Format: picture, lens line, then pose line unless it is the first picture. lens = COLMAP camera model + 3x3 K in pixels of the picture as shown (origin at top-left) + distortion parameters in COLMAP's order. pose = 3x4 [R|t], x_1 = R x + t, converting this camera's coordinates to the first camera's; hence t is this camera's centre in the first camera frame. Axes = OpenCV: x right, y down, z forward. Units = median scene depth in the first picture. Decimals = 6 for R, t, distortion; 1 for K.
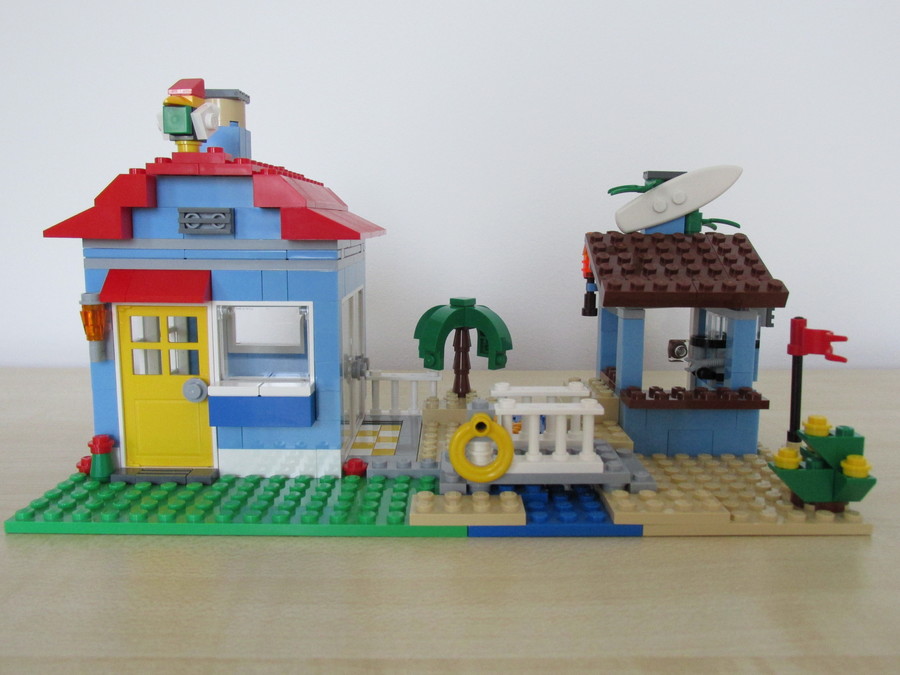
lens RADIAL K [[801.6, 0, 450.9], [0, 801.6, 341.0], [0, 0, 1]] dist [0.003957, 0.006106]
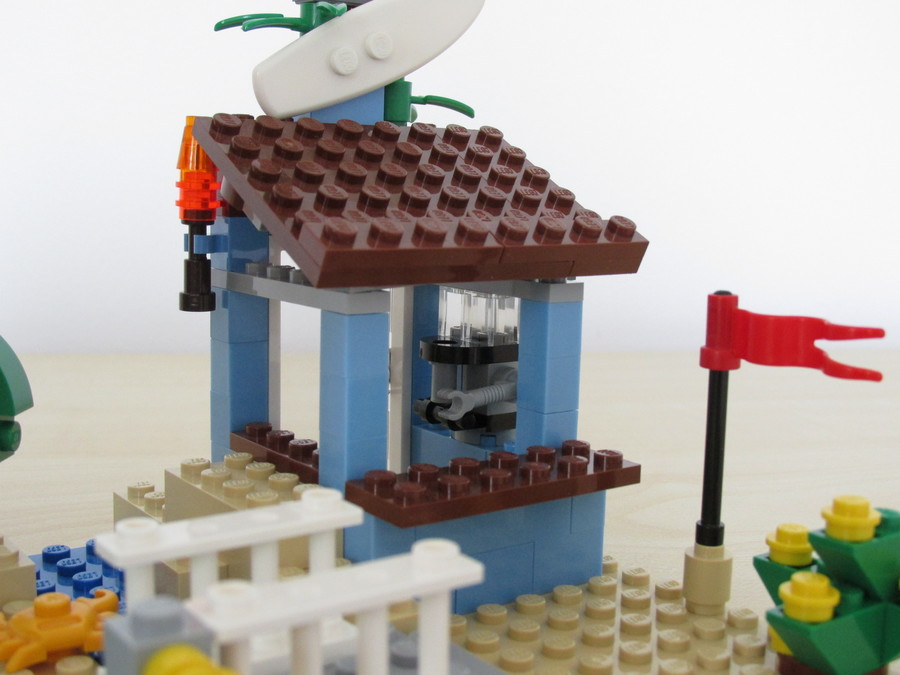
lens RADIAL K [[1162.1, 0, 452.9], [0, 1162.1, 333.6], [0, 0, 1]] dist [-0.053003, 0.000000]
pose [[0.797169, -0.072112, 0.599434, -0.118310], [0.067528, 0.997261, 0.030166, -0.035635], [-0.599967, 0.016431, 0.799856, 0.526582]]
